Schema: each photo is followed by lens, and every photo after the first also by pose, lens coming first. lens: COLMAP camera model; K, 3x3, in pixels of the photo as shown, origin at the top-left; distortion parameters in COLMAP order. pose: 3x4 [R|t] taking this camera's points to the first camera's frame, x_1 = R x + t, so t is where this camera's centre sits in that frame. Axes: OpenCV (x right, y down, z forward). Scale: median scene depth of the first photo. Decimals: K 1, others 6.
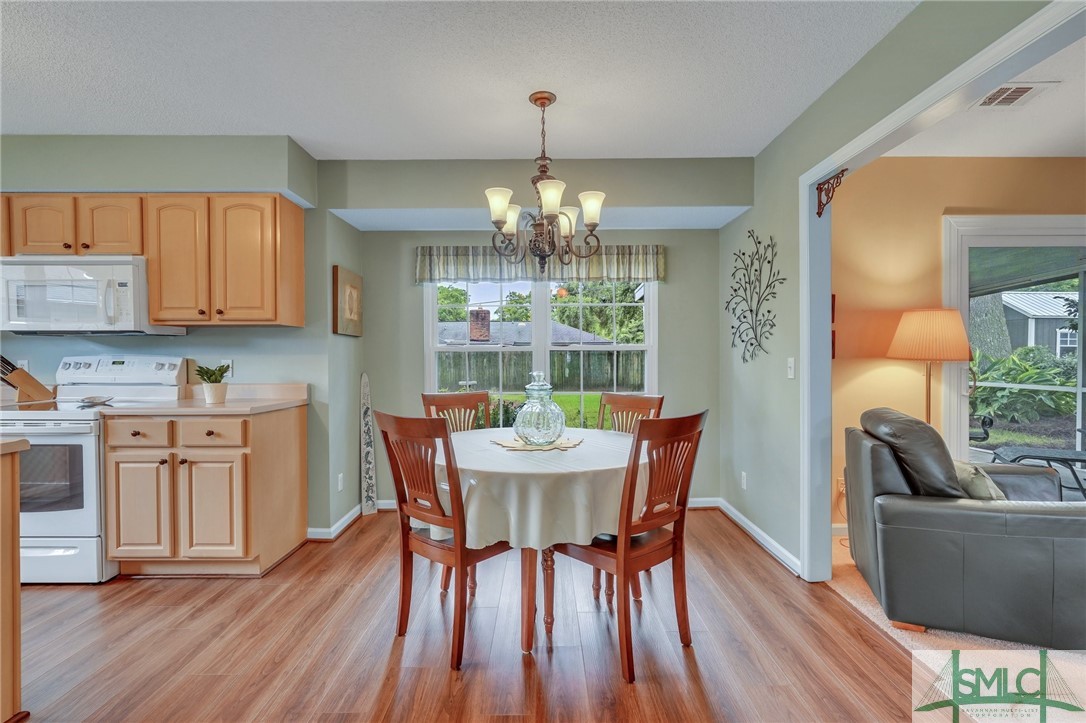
lens RADIAL K [[484.1, 0, 540.6], [0, 484.1, 356.4], [0, 0, 1]] dist [-0.005533, 0.001010]
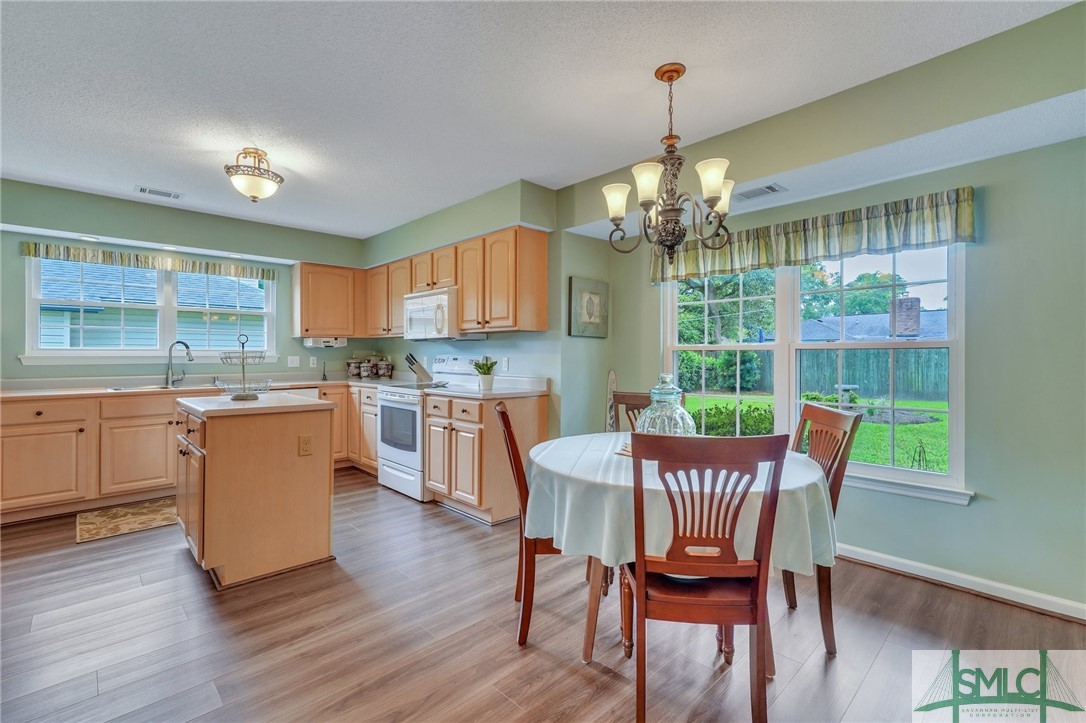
lens RADIAL K [[481.0, 0, 540.6], [0, 481.0, 347.6], [0, 0, 1]] dist [-0.015656, 0.000117]
pose [[0.695520, -0.008303, -0.718459, 0.404445], [-0.001803, 0.999910, -0.013301, -0.003435], [0.718505, 0.010547, 0.695442, 0.175606]]
